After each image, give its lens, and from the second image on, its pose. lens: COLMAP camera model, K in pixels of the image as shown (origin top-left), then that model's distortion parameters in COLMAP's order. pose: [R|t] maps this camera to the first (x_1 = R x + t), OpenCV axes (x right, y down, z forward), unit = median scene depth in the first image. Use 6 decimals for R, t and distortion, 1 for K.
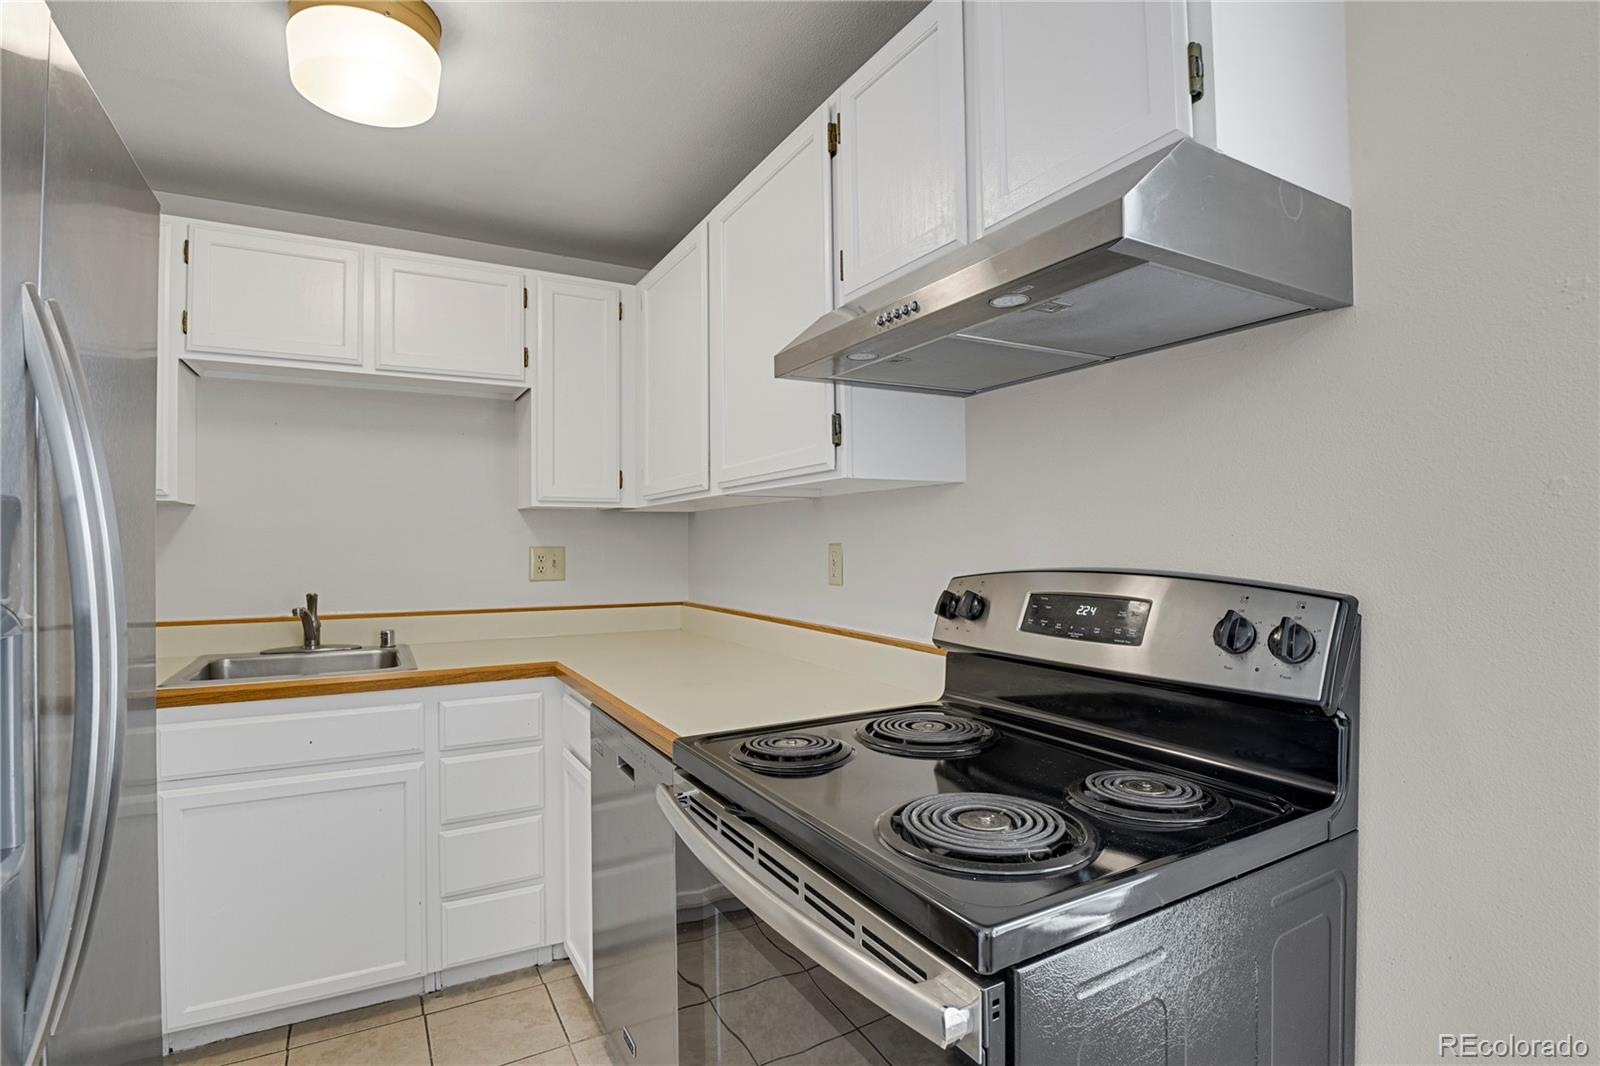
lens RADIAL K [[784.9, 0, 808.3], [0, 784.9, 533.9], [0, 0, 1]] dist [-0.025173, -0.001542]
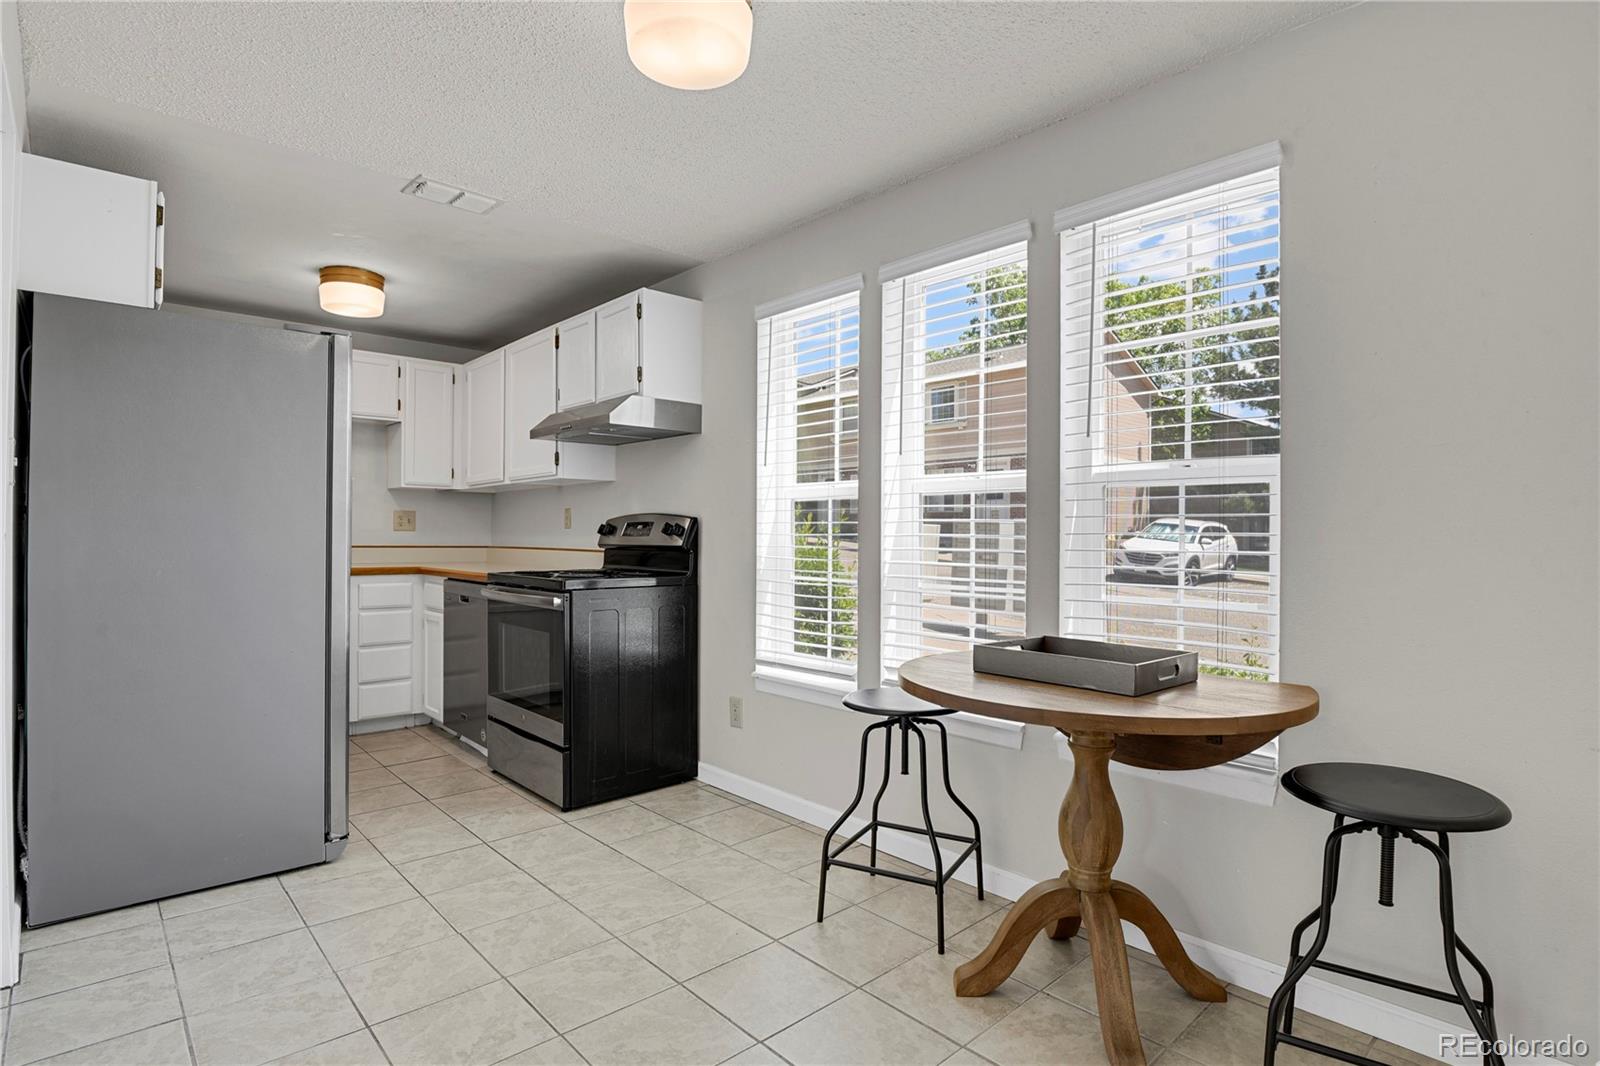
lens RADIAL K [[808.8, 0, 806.4], [0, 808.8, 532.3], [0, 0, 1]] dist [-0.027992, -0.000717]
pose [[0.973525, 0.014150, 0.228141, 0.164203], [-0.015011, 0.999885, 0.002040, 0.061240], [-0.228086, -0.005410, 0.973626, -1.220017]]
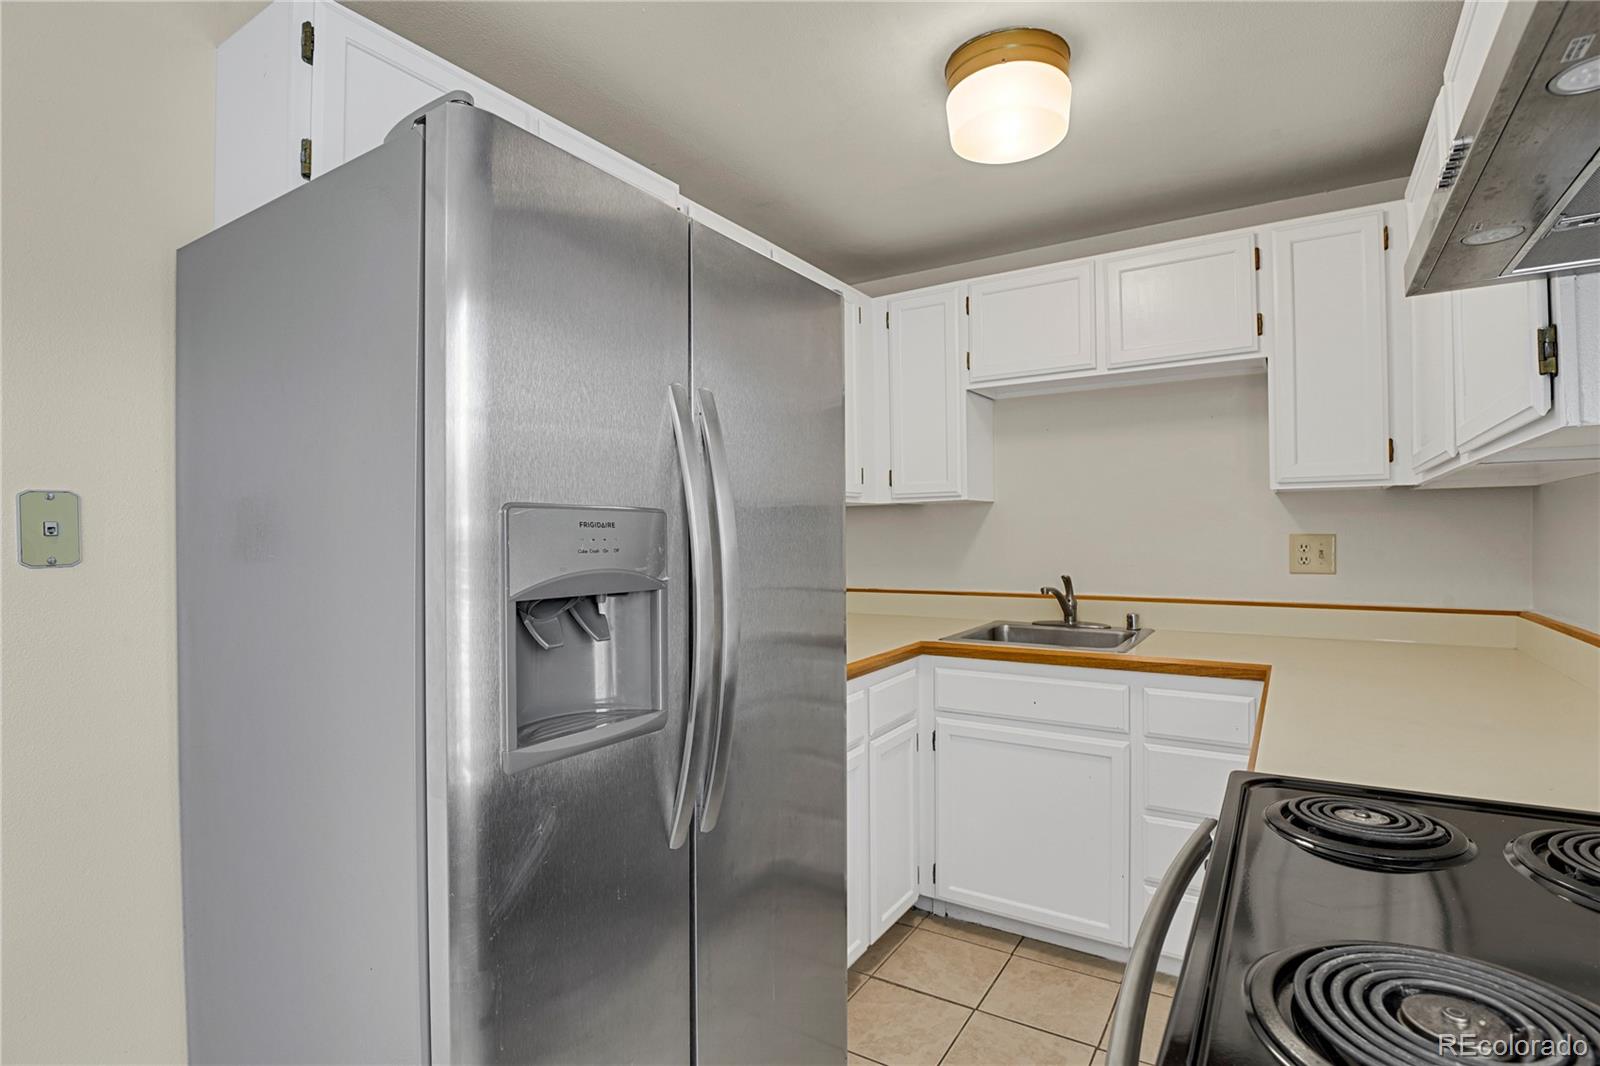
lens RADIAL K [[784.9, 0, 808.3], [0, 784.9, 533.9], [0, 0, 1]] dist [-0.025173, -0.001542]
pose [[0.473598, 0.000235, -0.880741, 0.212133], [0.014848, 0.999856, 0.008251, 0.000285], [0.880616, -0.016985, 0.473526, 0.134447]]
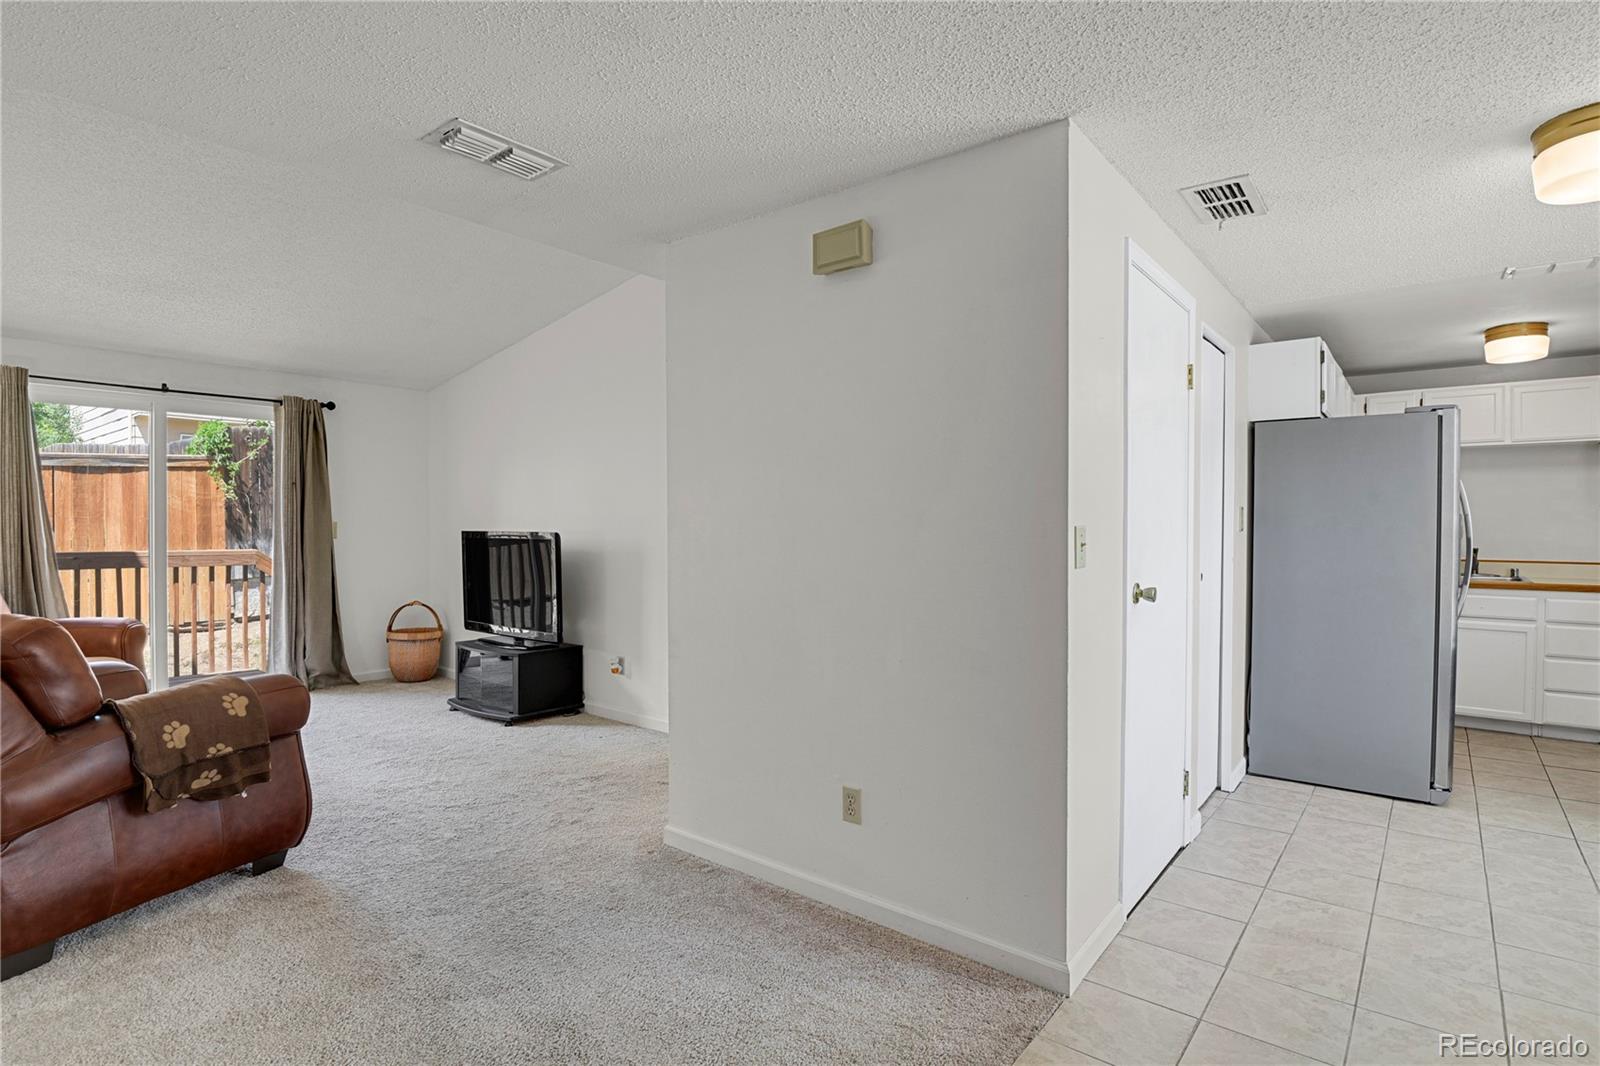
lens RADIAL K [[797.6, 0, 805.5], [0, 797.6, 535.5], [0, 0, 1]] dist [-0.029021, -0.000197]
pose [[0.367540, 0.019502, -0.929803, 0.751387], [0.004306, 0.999734, 0.022671, -0.016951], [0.929998, -0.012336, 0.367358, -1.658602]]
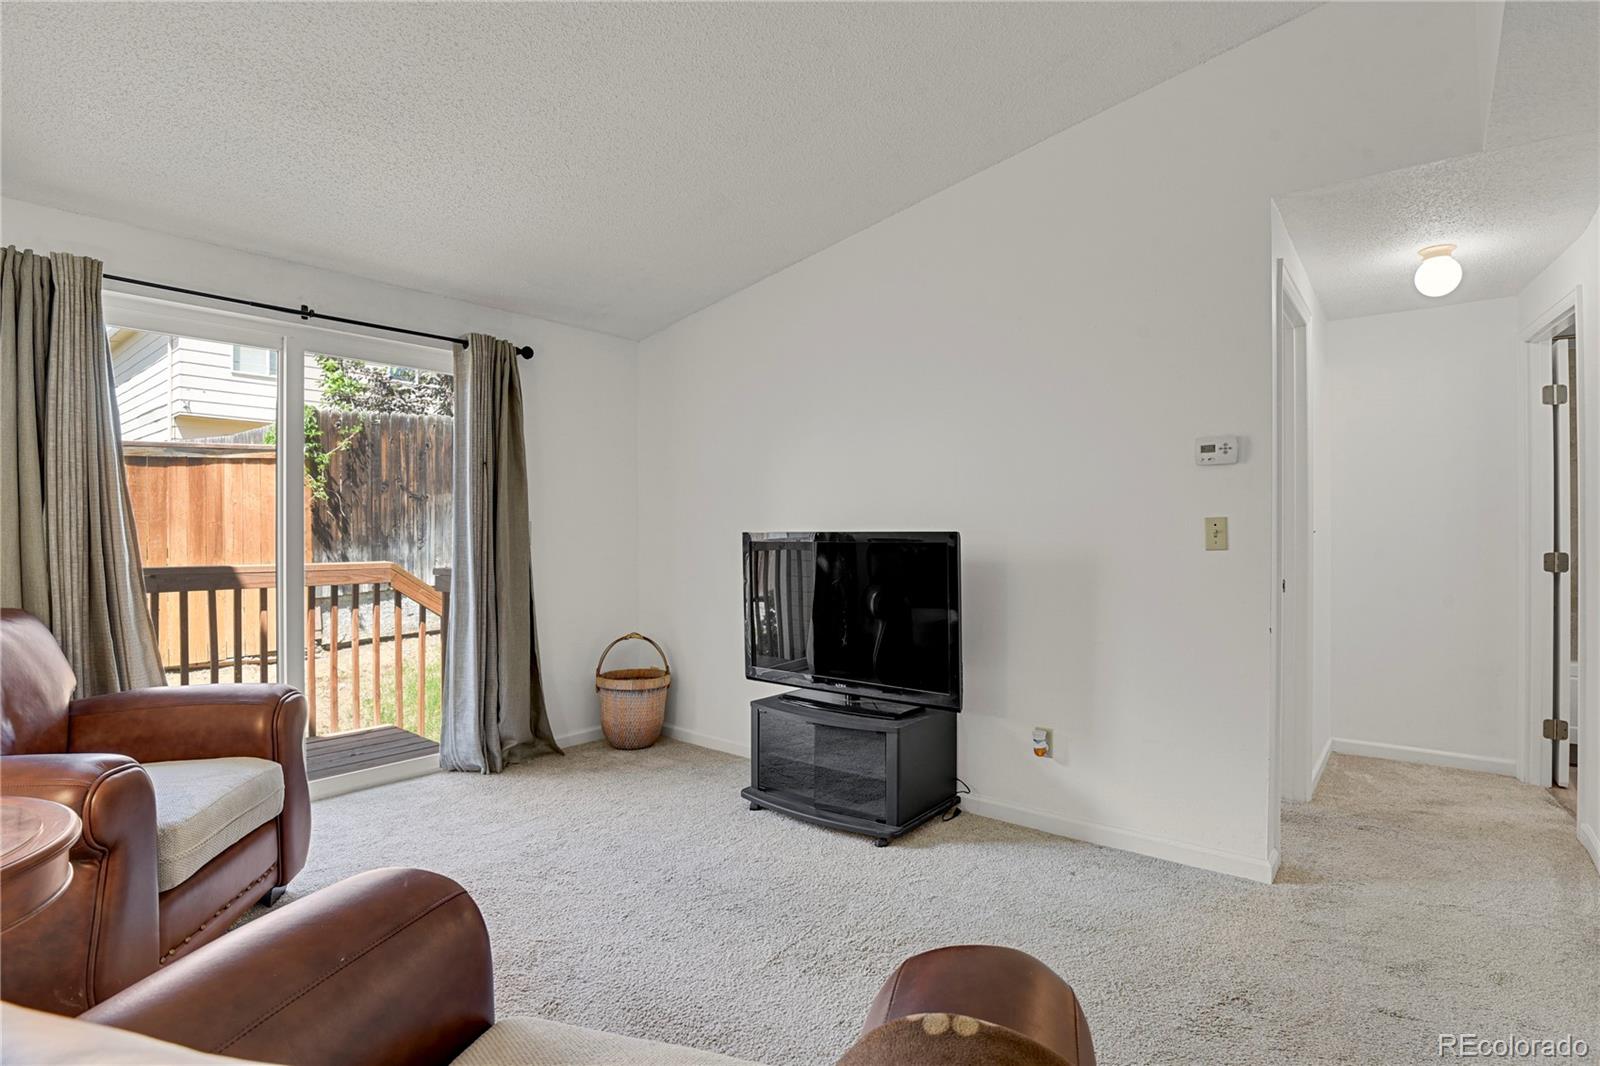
lens RADIAL K [[784.9, 0, 808.3], [0, 784.9, 533.9], [0, 0, 1]] dist [-0.025173, -0.001542]
pose [[0.361065, 0.006699, -0.932517, -0.454682], [0.010263, 0.999885, 0.011157, 0.008887], [0.932484, -0.013598, 0.360954, -2.251902]]
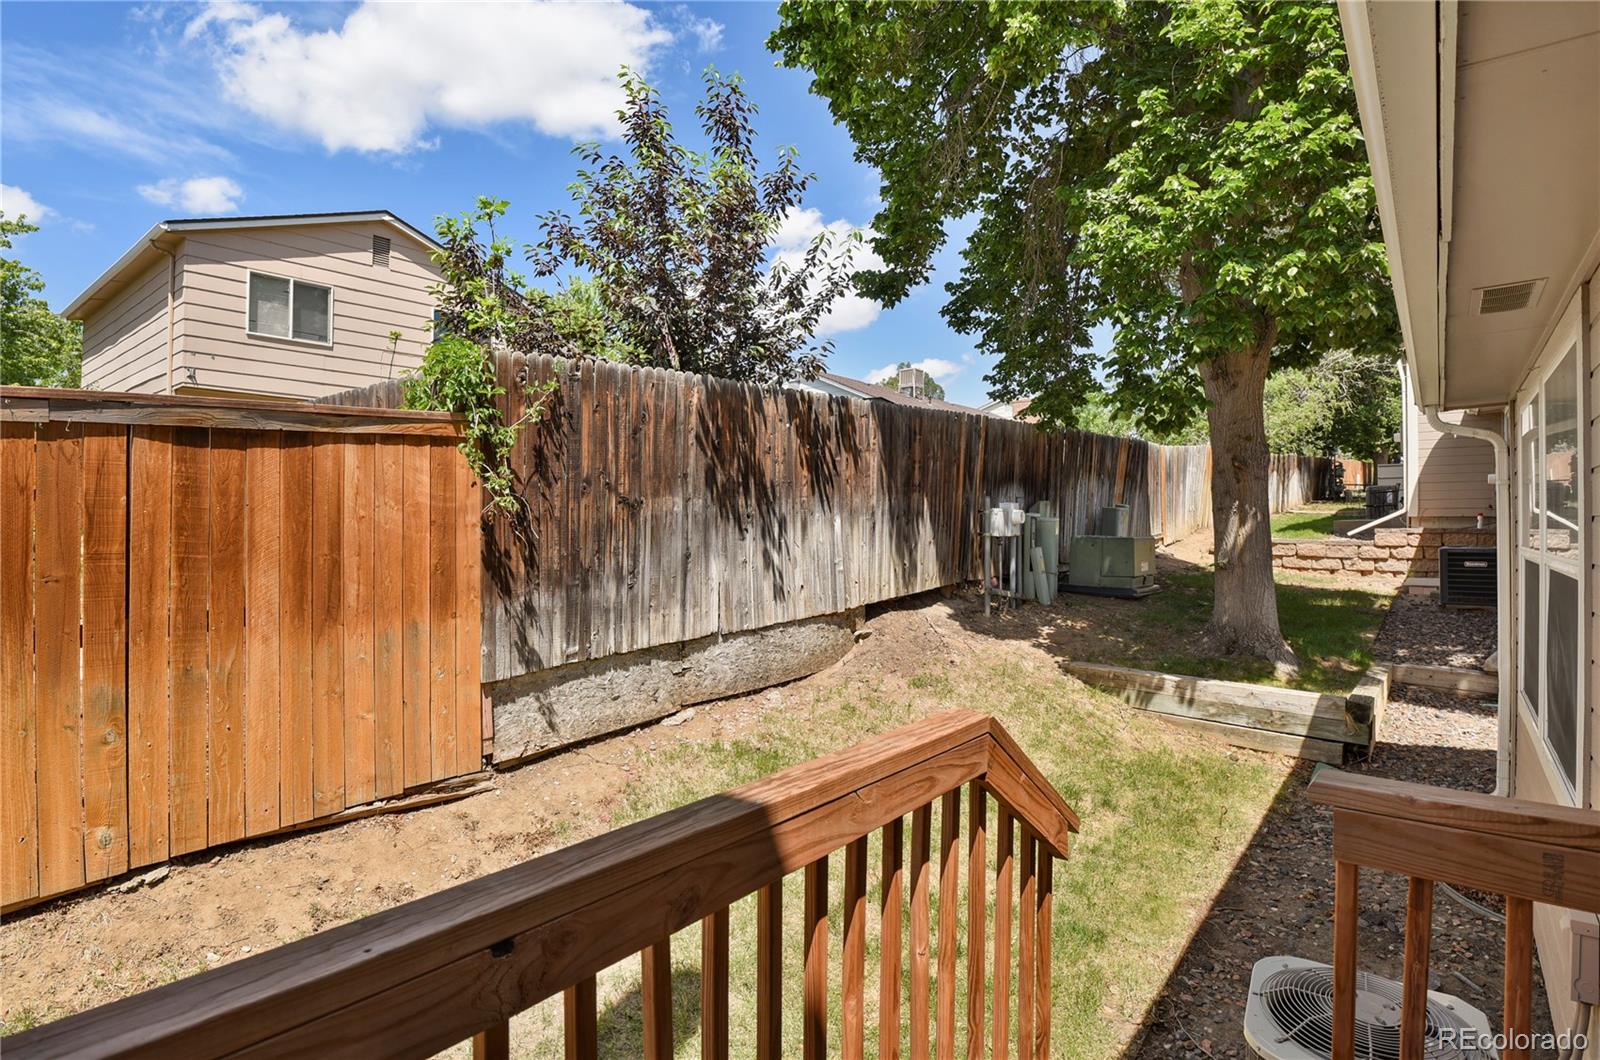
lens RADIAL K [[809.0, 0, 795.7], [0, 809.0, 518.0], [0, 0, 1]] dist [-0.029640, -0.000821]
pose [[0.361106, -0.000174, -0.932525, -2.414814], [0.006527, 0.999976, 0.002340, -0.111563], [0.932502, -0.006932, 0.361098, -3.106364]]
